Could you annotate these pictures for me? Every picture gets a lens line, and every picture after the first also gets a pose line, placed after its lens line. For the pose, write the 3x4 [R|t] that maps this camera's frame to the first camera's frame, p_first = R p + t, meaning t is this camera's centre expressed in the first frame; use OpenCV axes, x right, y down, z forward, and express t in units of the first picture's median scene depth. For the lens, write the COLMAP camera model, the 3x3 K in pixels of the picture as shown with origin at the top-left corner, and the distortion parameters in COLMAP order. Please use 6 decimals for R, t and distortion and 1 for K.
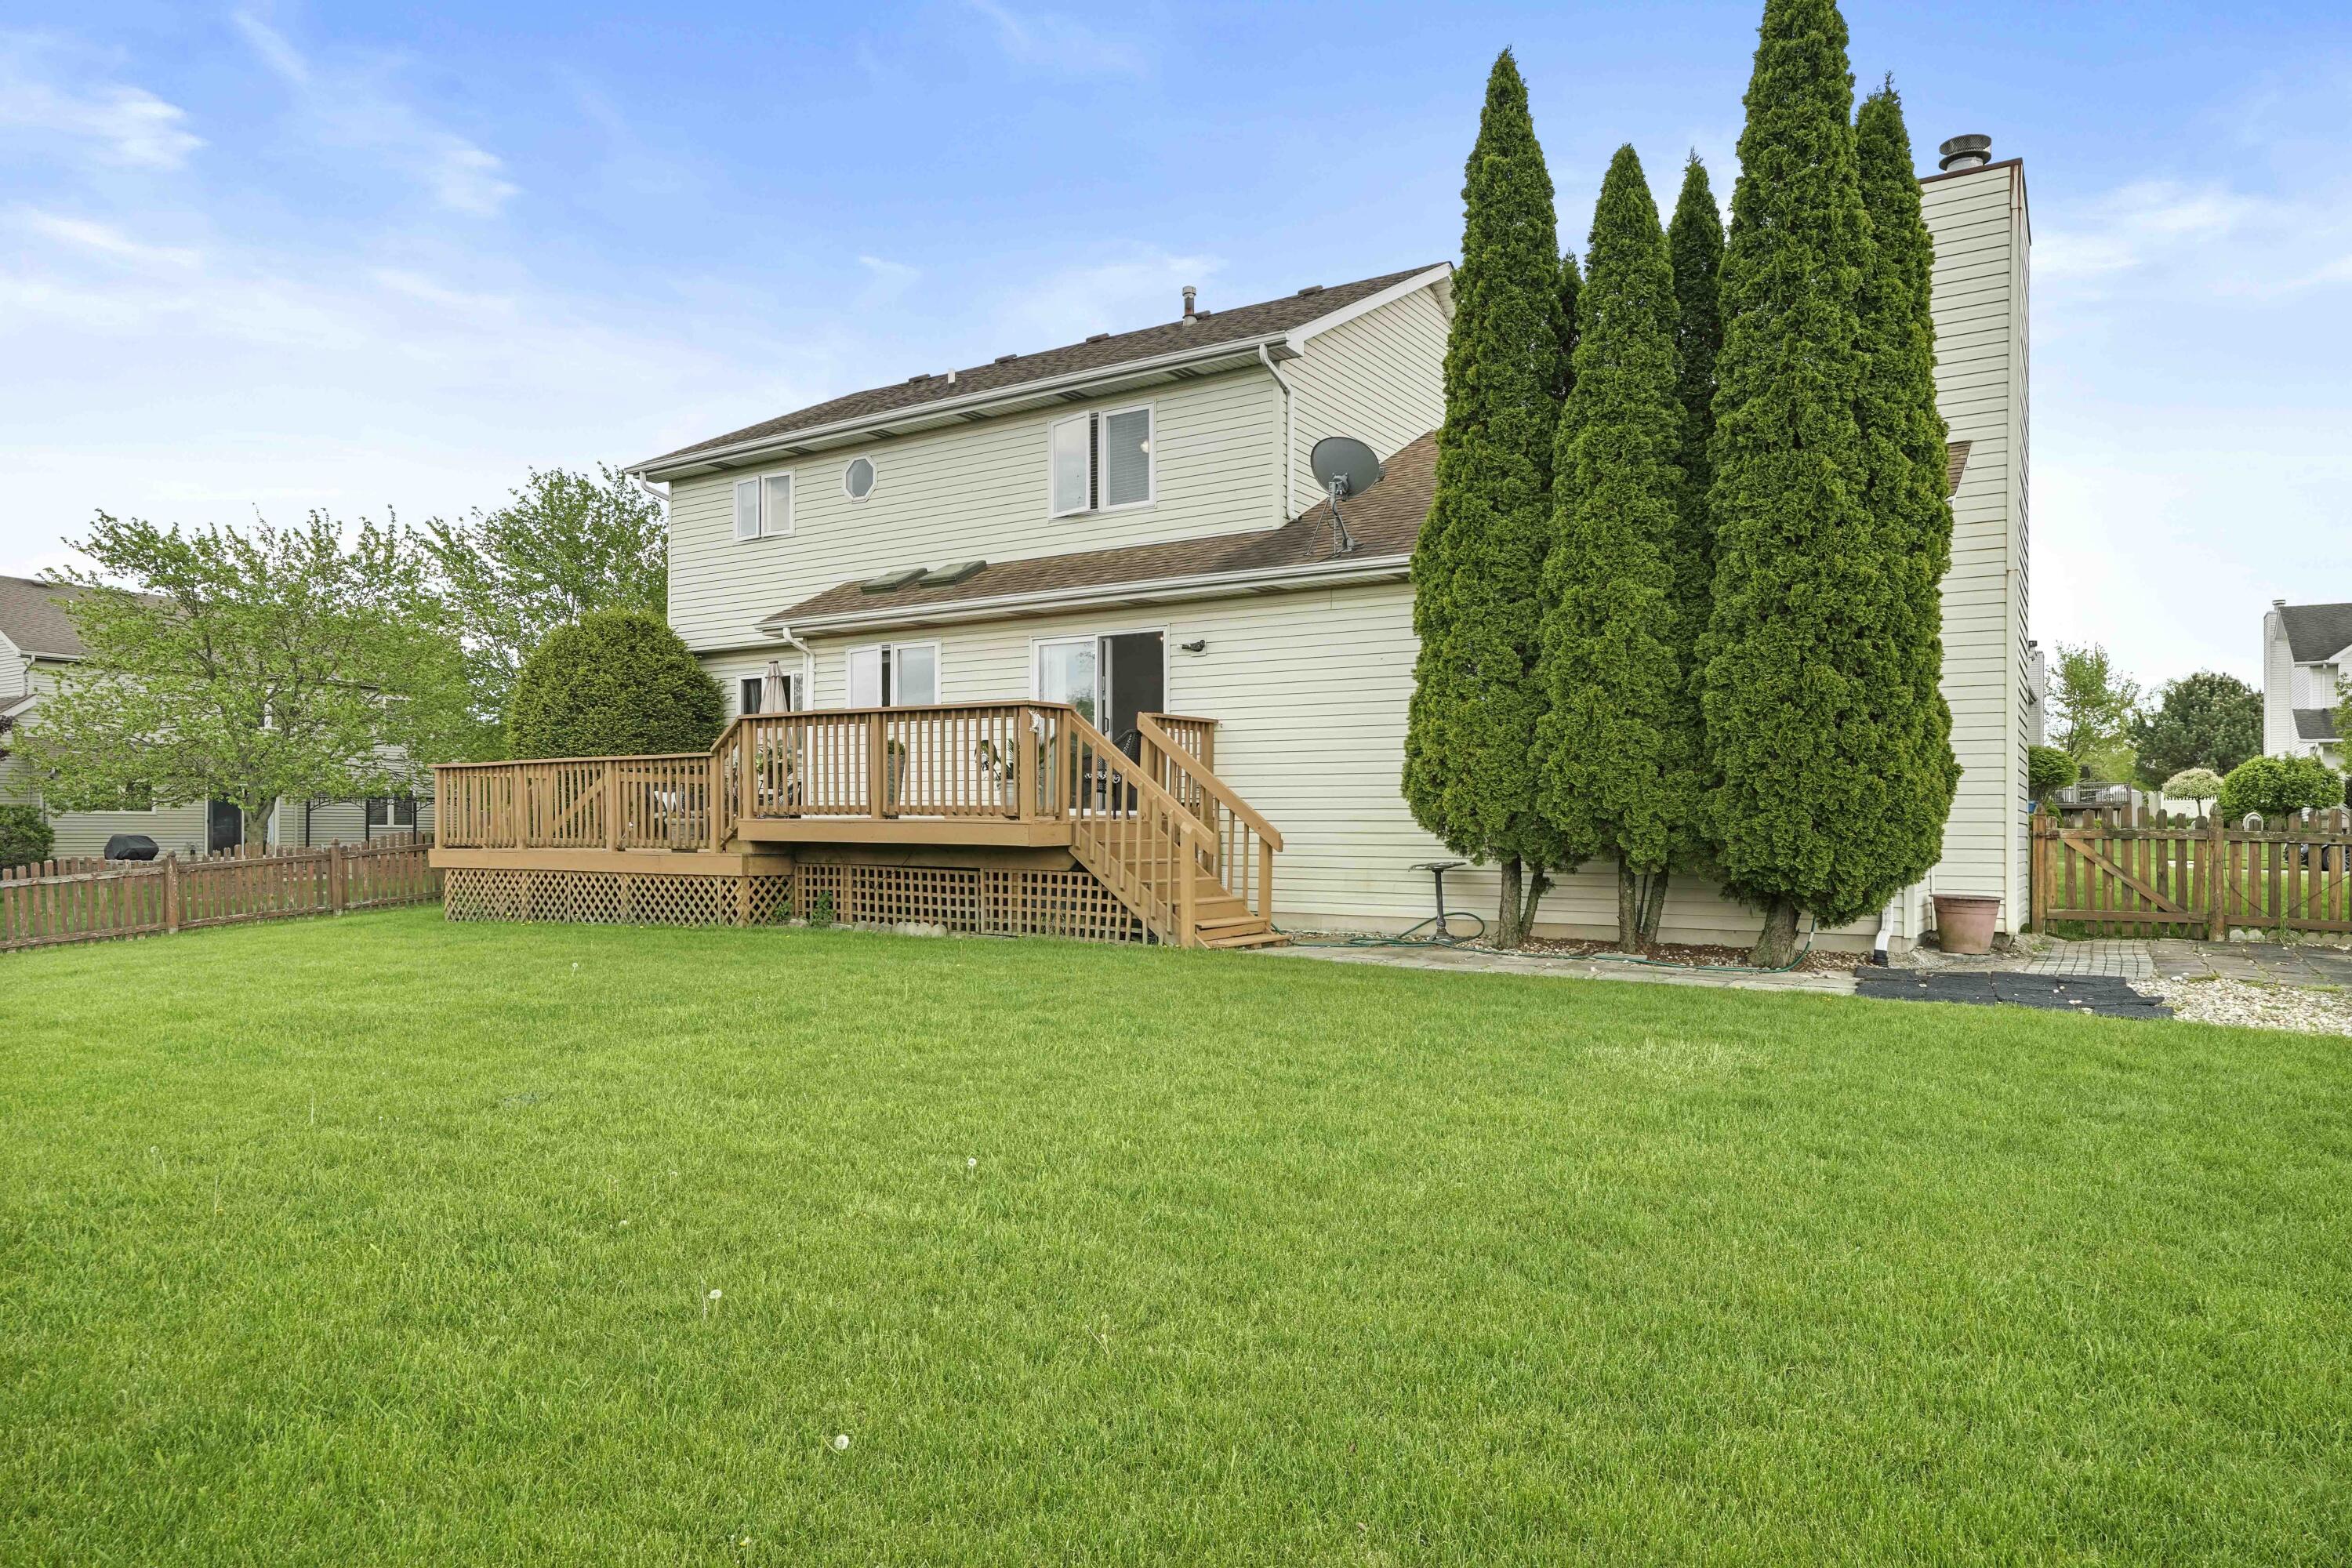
lens RADIAL K [[1529.4, 0, 1169.4], [0, 1529.4, 789.8], [0, 0, 1]] dist [-0.020410, -0.001087]
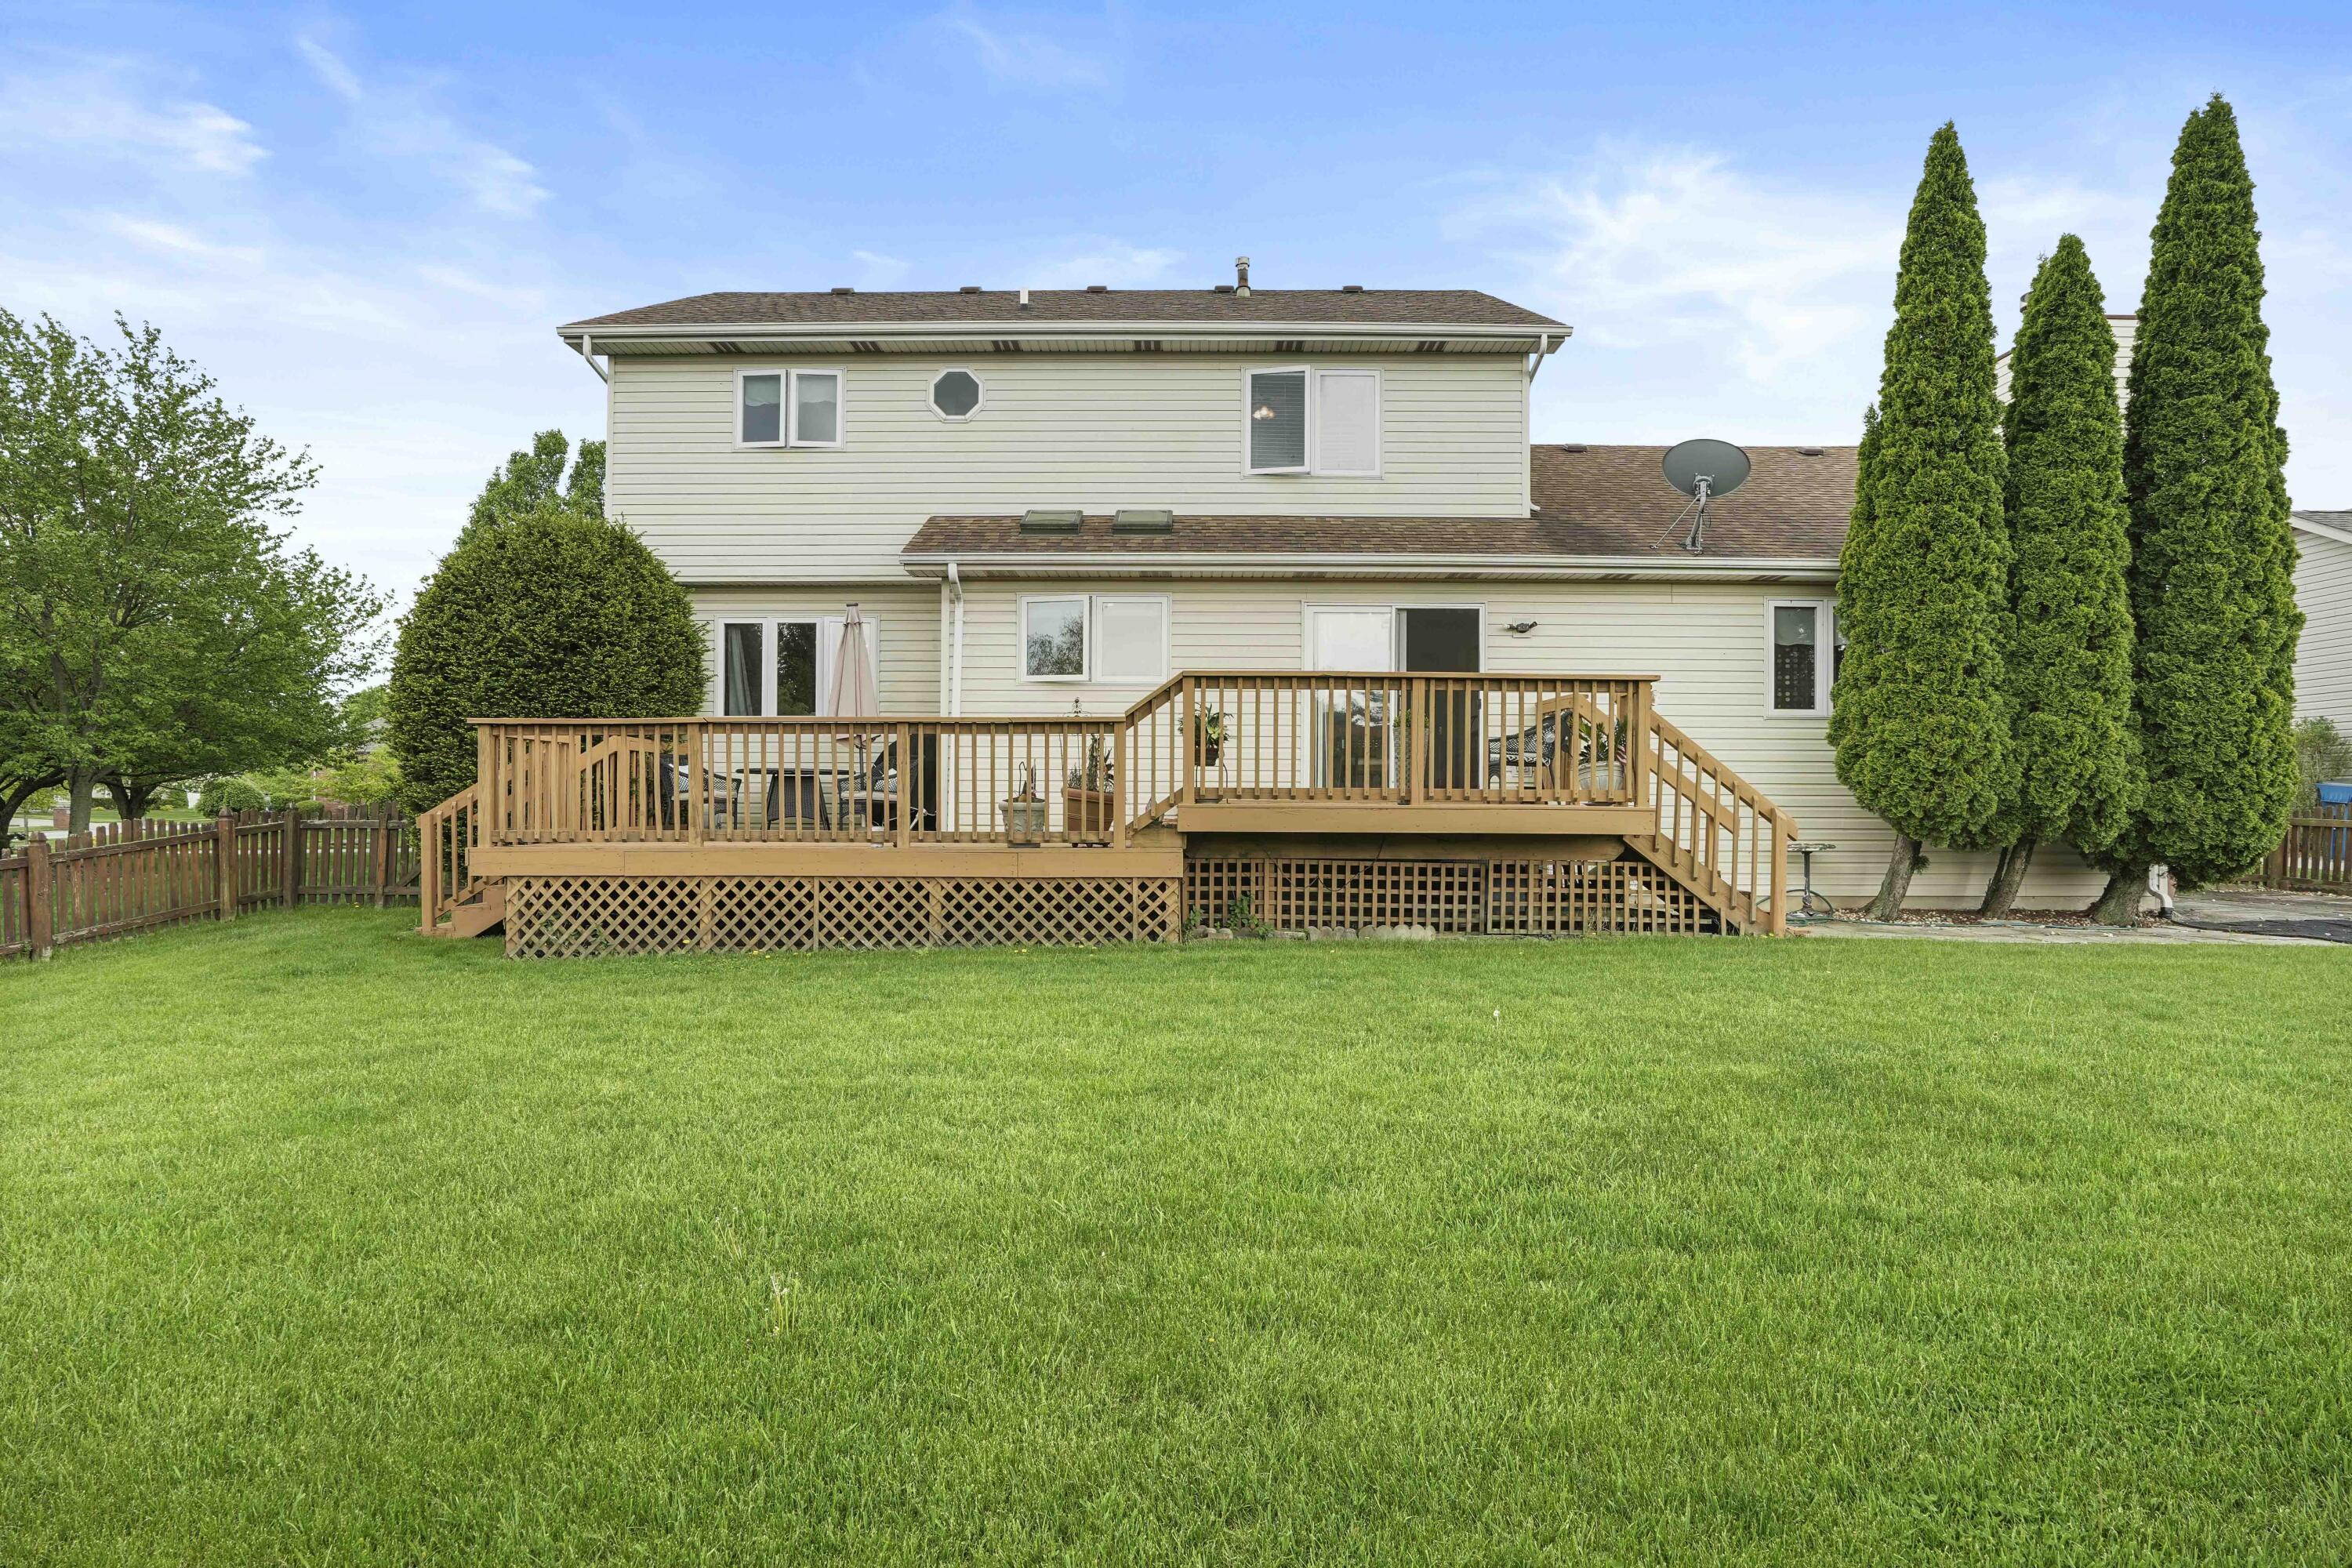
lens RADIAL K [[1274.2, 0, 1175.6], [0, 1274.2, 796.4], [0, 0, 1]] dist [-0.029265, 0.012151]
pose [[0.828362, 0.001817, 0.560190, -0.609096], [-0.013384, 0.999774, 0.016547, 0.004013], [-0.560033, -0.021204, 0.828199, 0.436459]]
